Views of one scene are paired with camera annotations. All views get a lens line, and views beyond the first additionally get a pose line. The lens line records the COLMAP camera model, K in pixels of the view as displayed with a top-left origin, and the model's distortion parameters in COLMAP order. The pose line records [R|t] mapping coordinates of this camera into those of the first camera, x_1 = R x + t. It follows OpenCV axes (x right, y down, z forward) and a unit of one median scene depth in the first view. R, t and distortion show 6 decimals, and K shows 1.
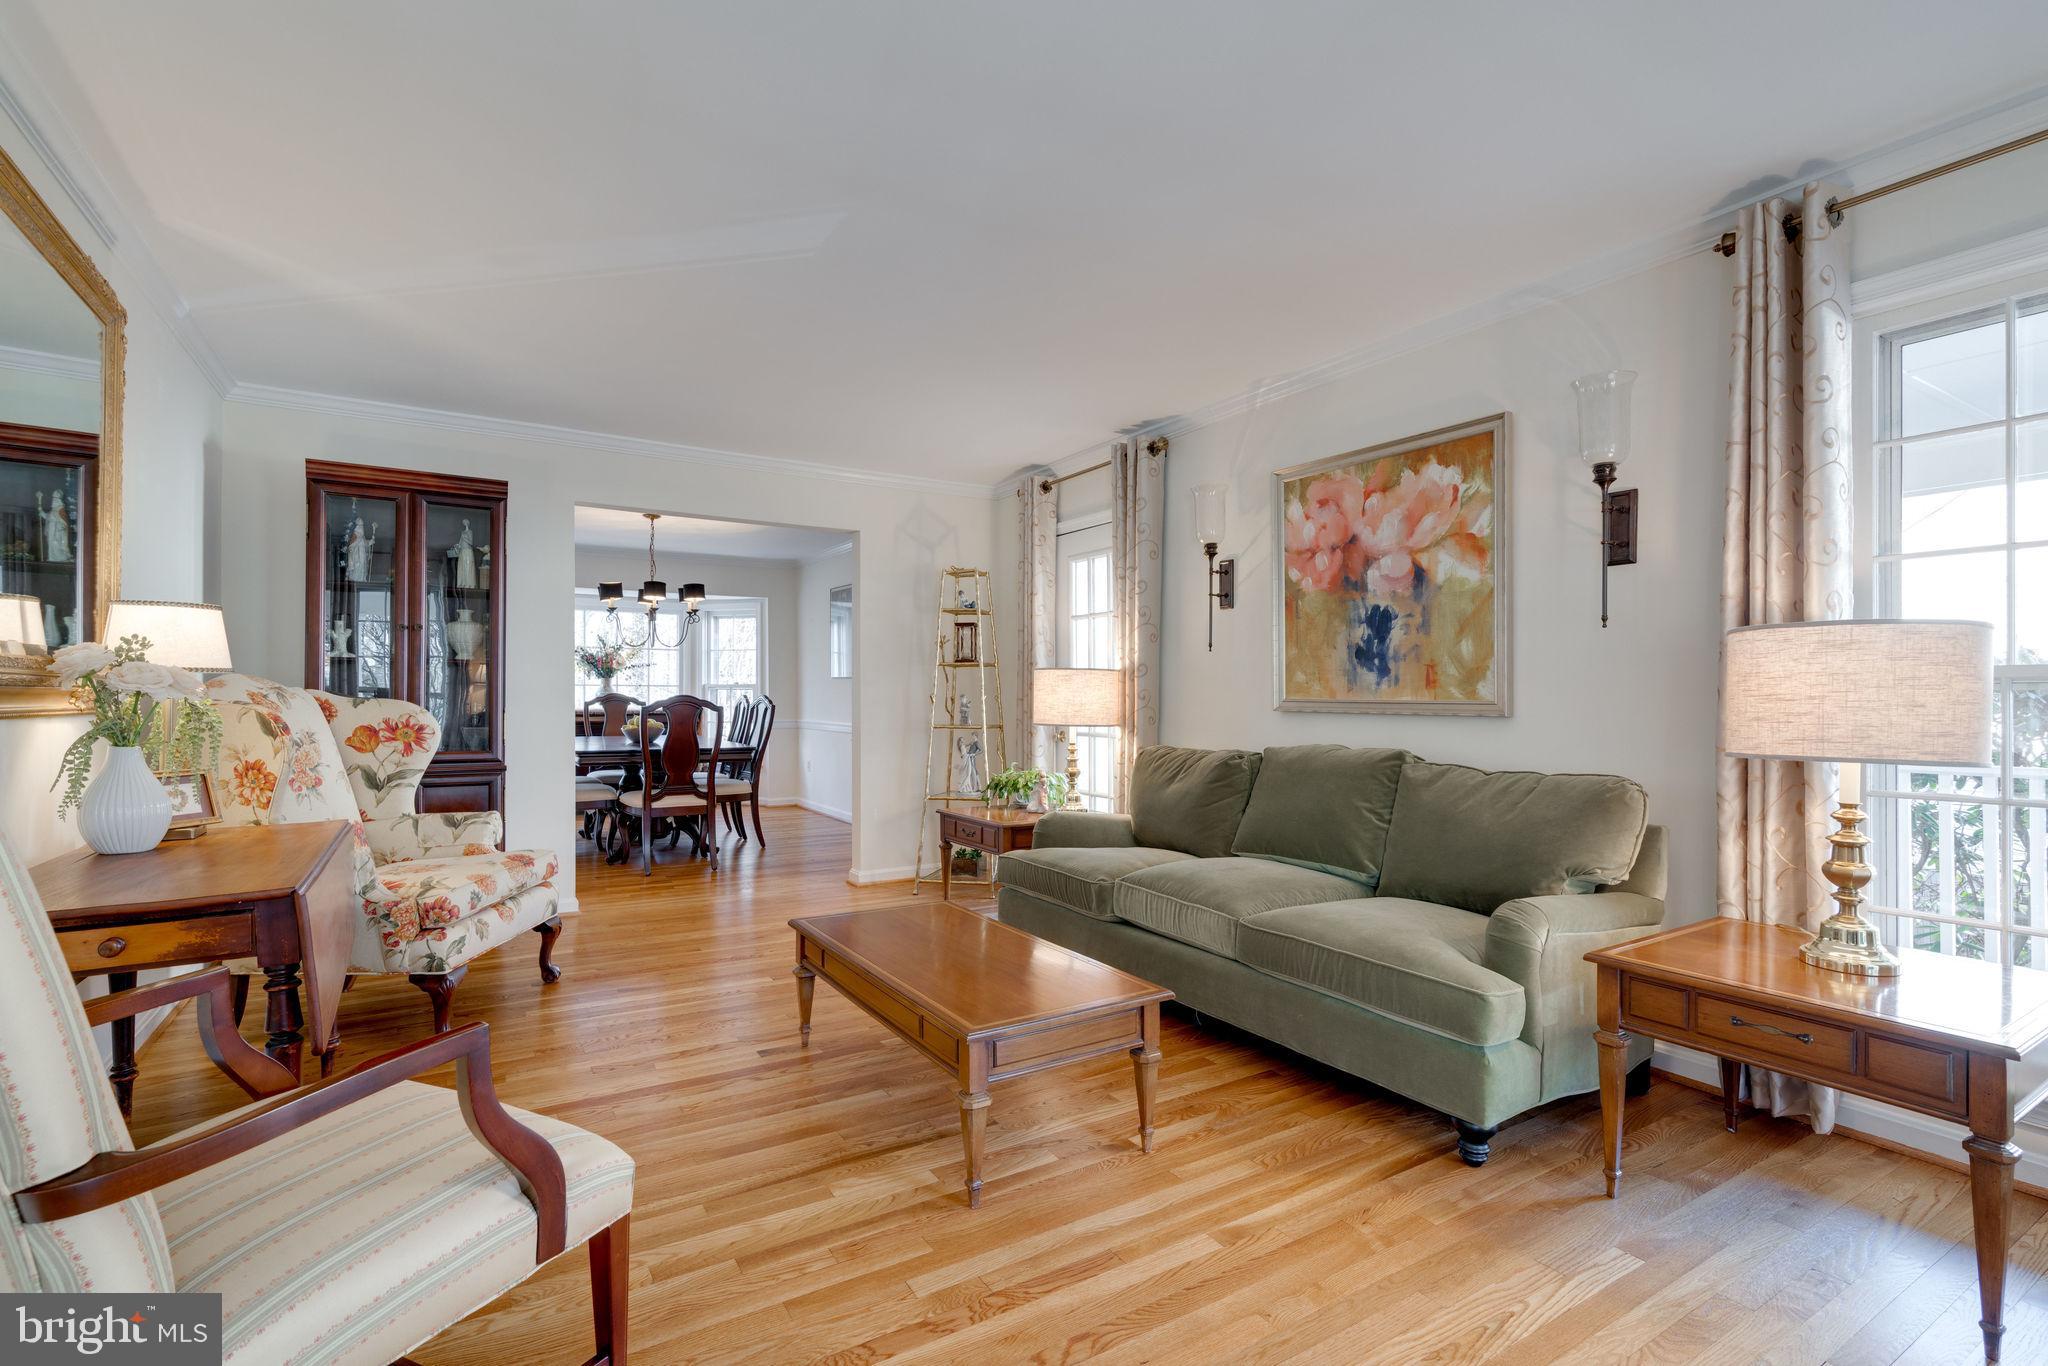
lens RADIAL K [[920.6, 0, 1022.4], [0, 920.6, 697.5], [0, 0, 1]] dist [-0.011894, 0.001069]
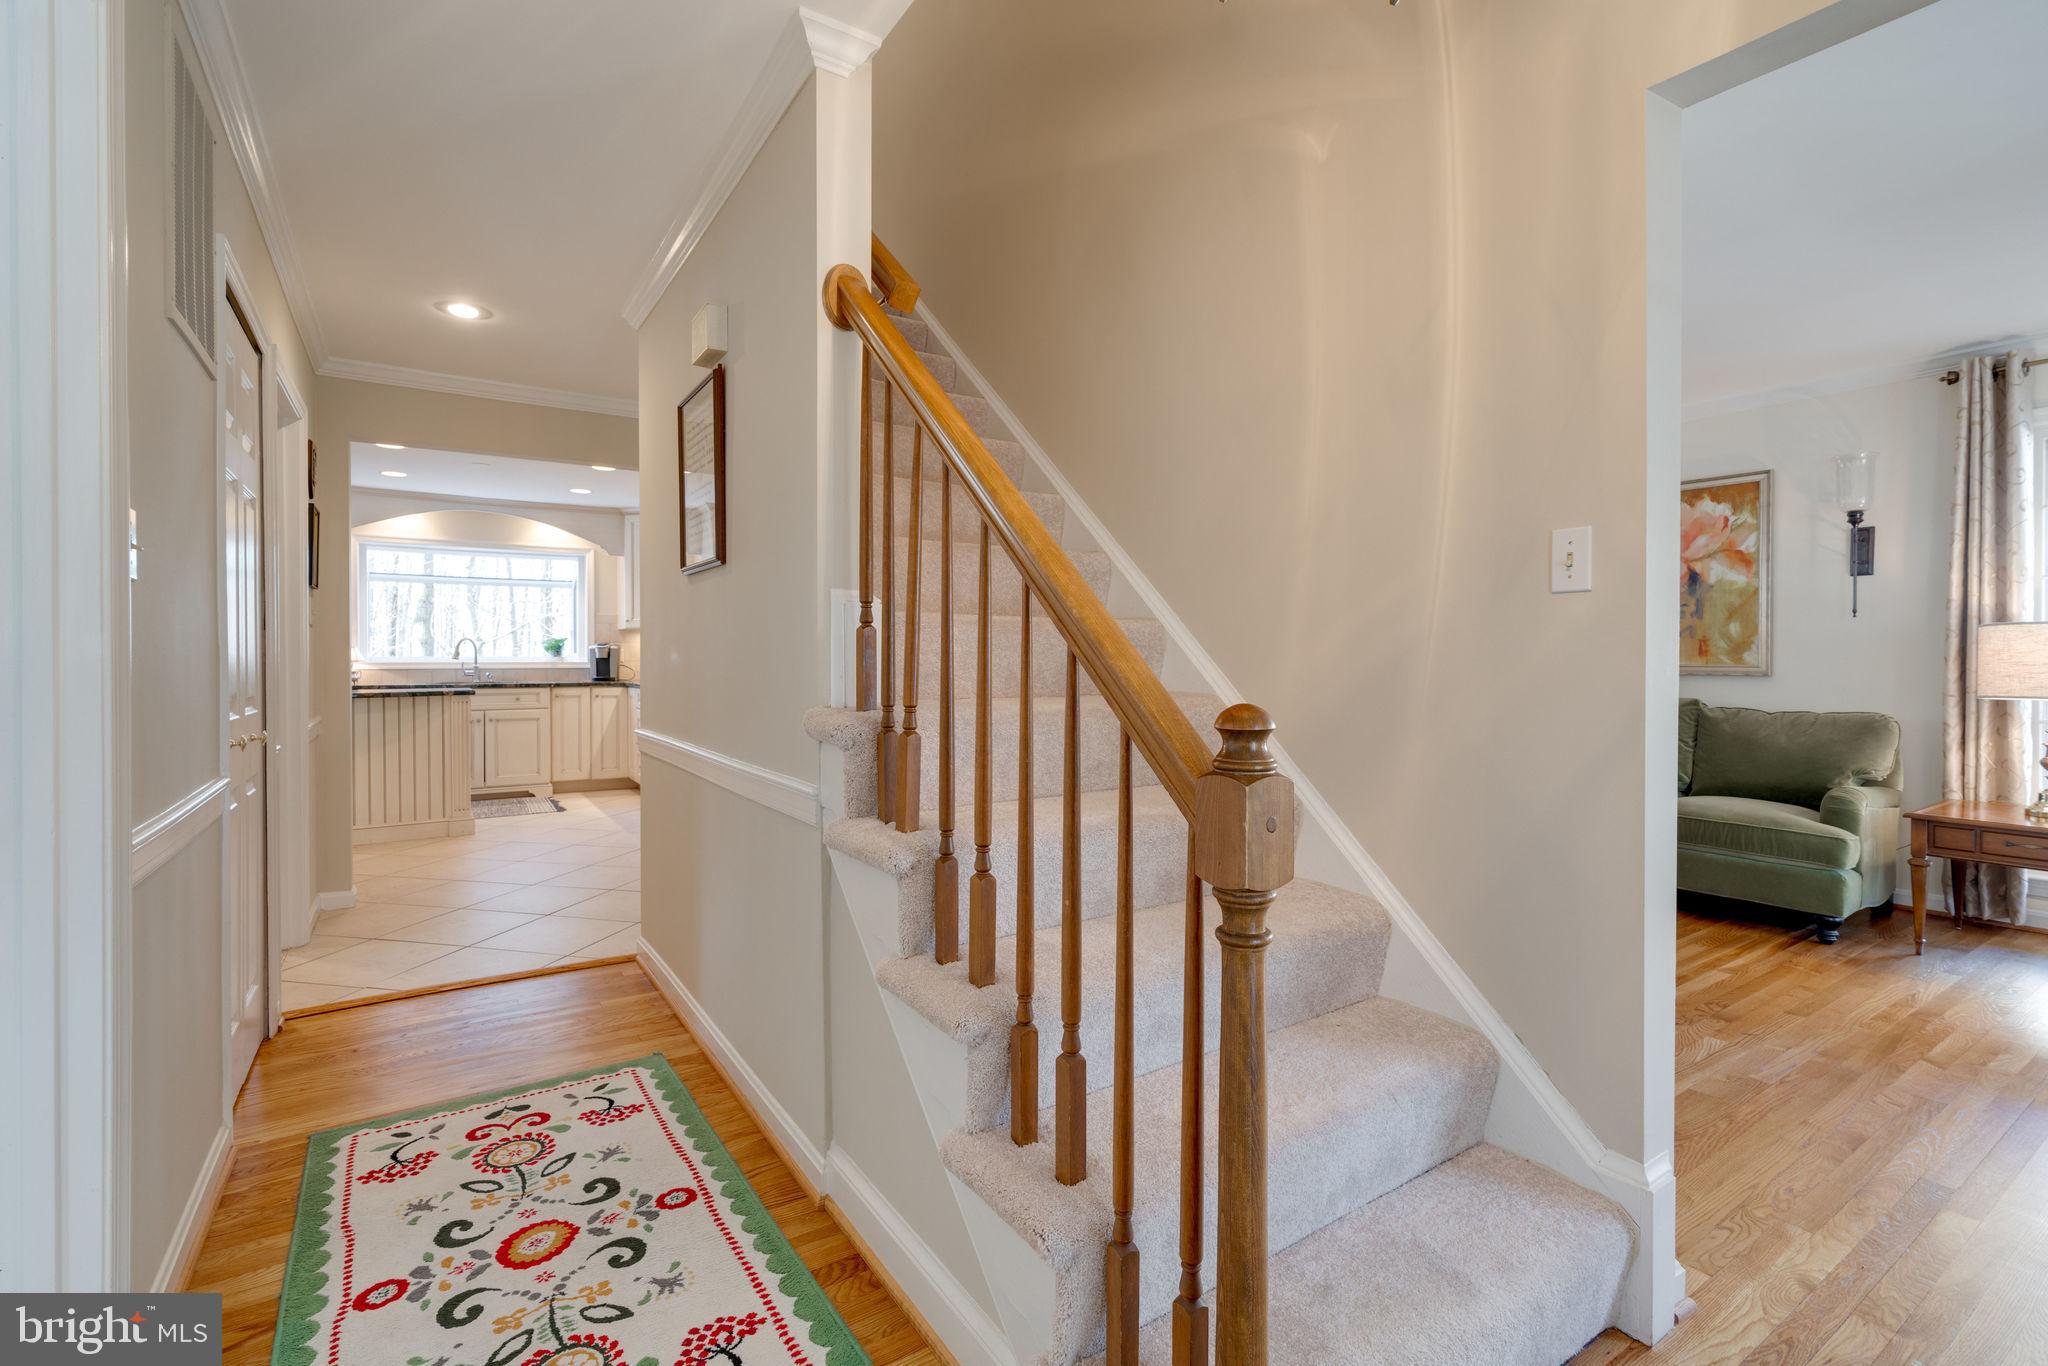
lens RADIAL K [[920.6, 0, 1024.1], [0, 920.6, 666.8], [0, 0, 1]] dist [-0.011894, 0.001069]
pose [[0.999207, -0.002821, 0.039725, -0.923862], [0.002516, 0.999967, 0.007721, -0.009793], [-0.039745, -0.007615, 0.999181, -0.535022]]
